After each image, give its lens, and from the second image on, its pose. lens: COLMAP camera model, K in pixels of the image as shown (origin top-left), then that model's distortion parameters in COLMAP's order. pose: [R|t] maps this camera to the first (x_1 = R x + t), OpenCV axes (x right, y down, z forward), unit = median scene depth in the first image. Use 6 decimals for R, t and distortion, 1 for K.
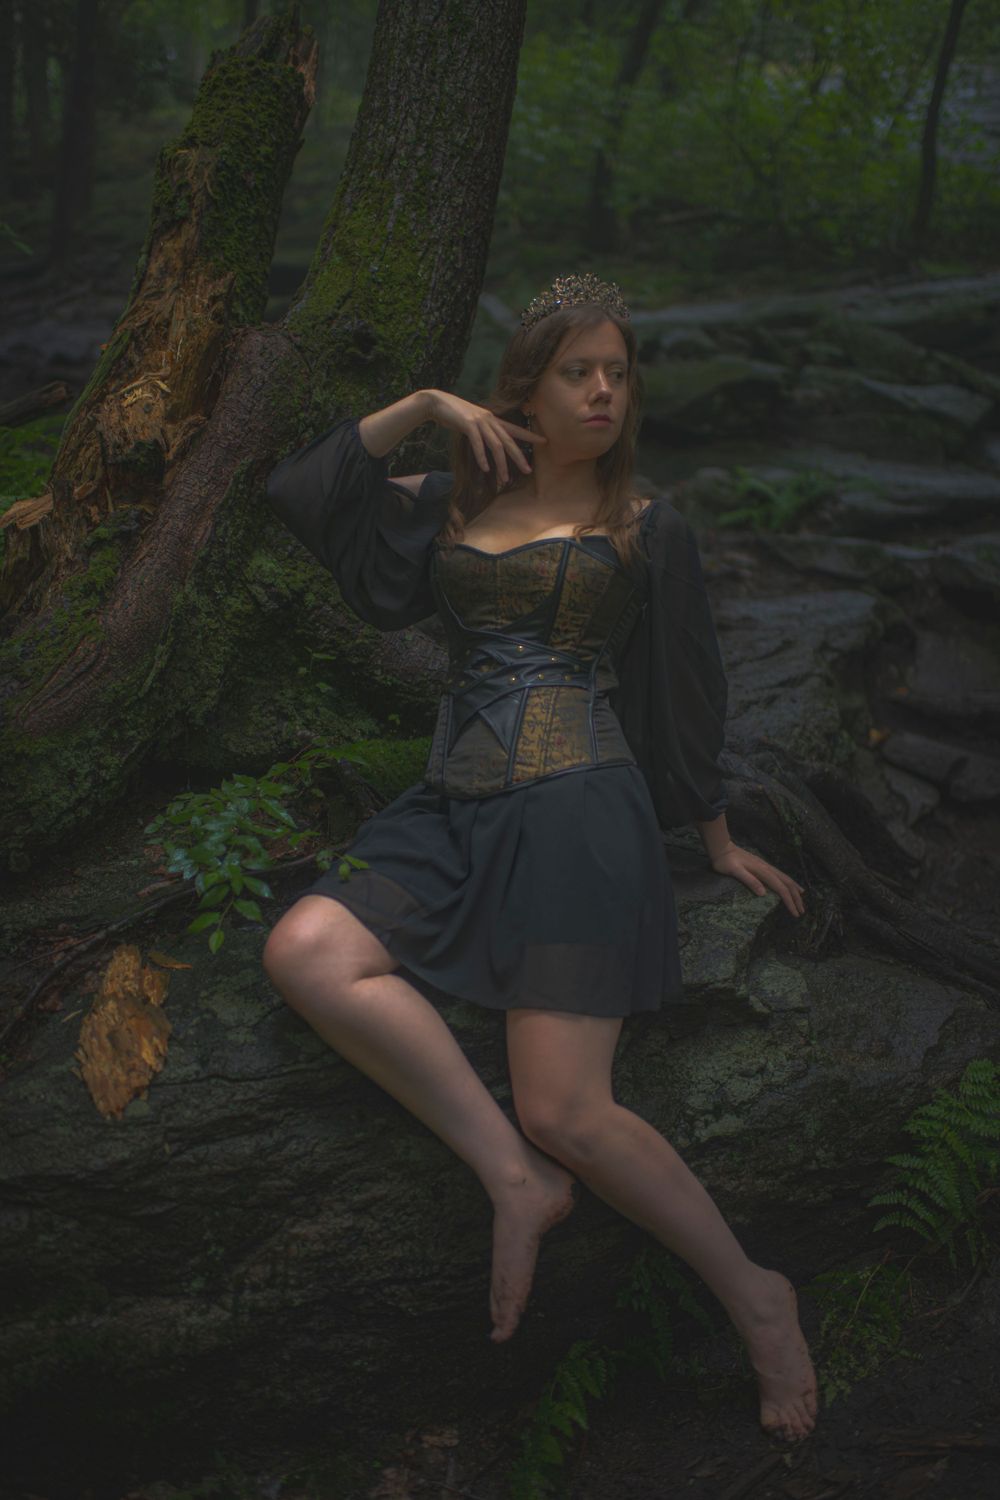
lens RADIAL K [[1497.8, 0, 493.7], [0, 1497.8, 753.3], [0, 0, 1]] dist [-0.059468, 0.000000]
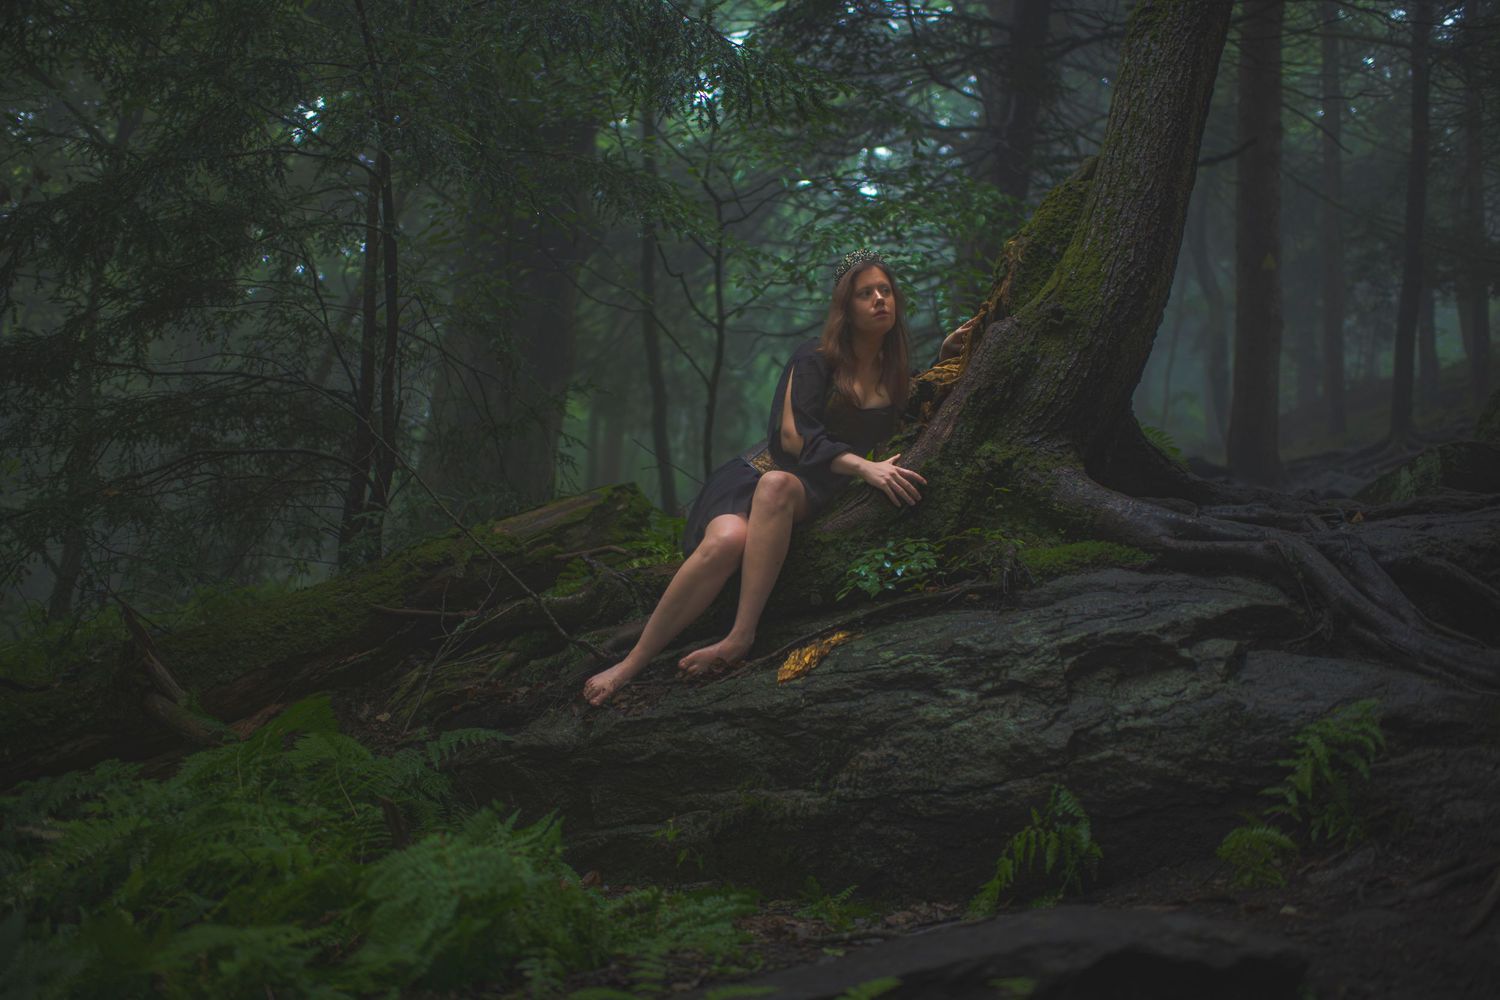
lens RADIAL K [[1497.8, 0, 753.0], [0, 1497.8, 497.6], [0, 0, 1]] dist [-0.059468, 0.000000]
pose [[0.680057, -0.150340, -0.717579, 0.966731], [-0.098083, 0.951296, -0.292260, 0.496686], [0.726569, 0.269136, 0.632190, -0.260198]]
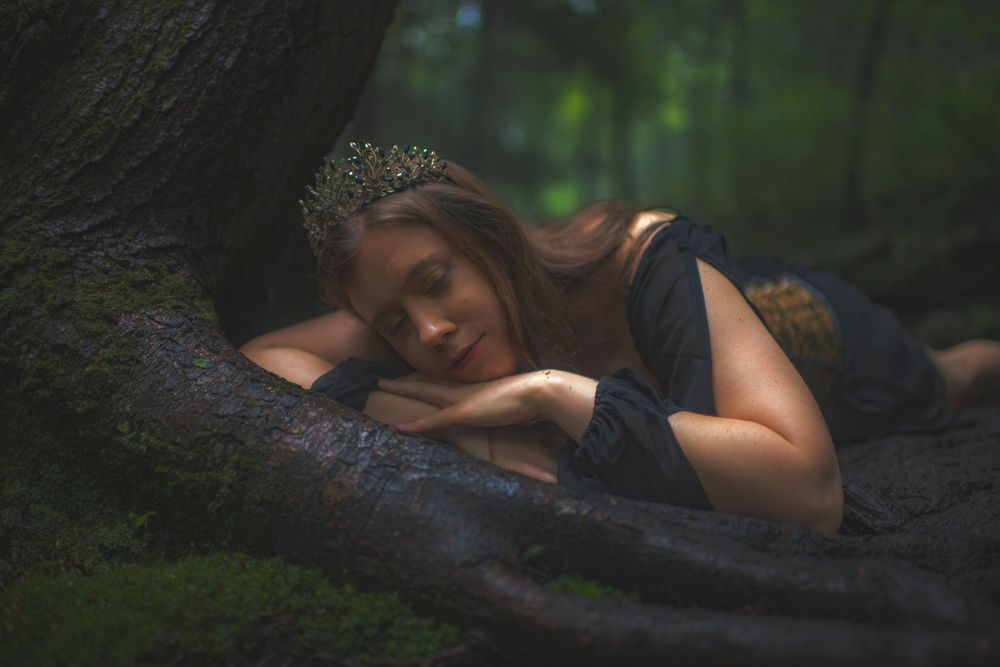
lens RADIAL K [[998.5, 0, 499.2], [0, 998.5, 334.2], [0, 0, 1]] dist [-0.059468, 0.000000]
pose [[0.946429, -0.115934, -0.301384, 0.170684], [0.020933, 0.953392, -0.301008, 0.022284], [0.322234, 0.278574, 0.904744, 0.846572]]
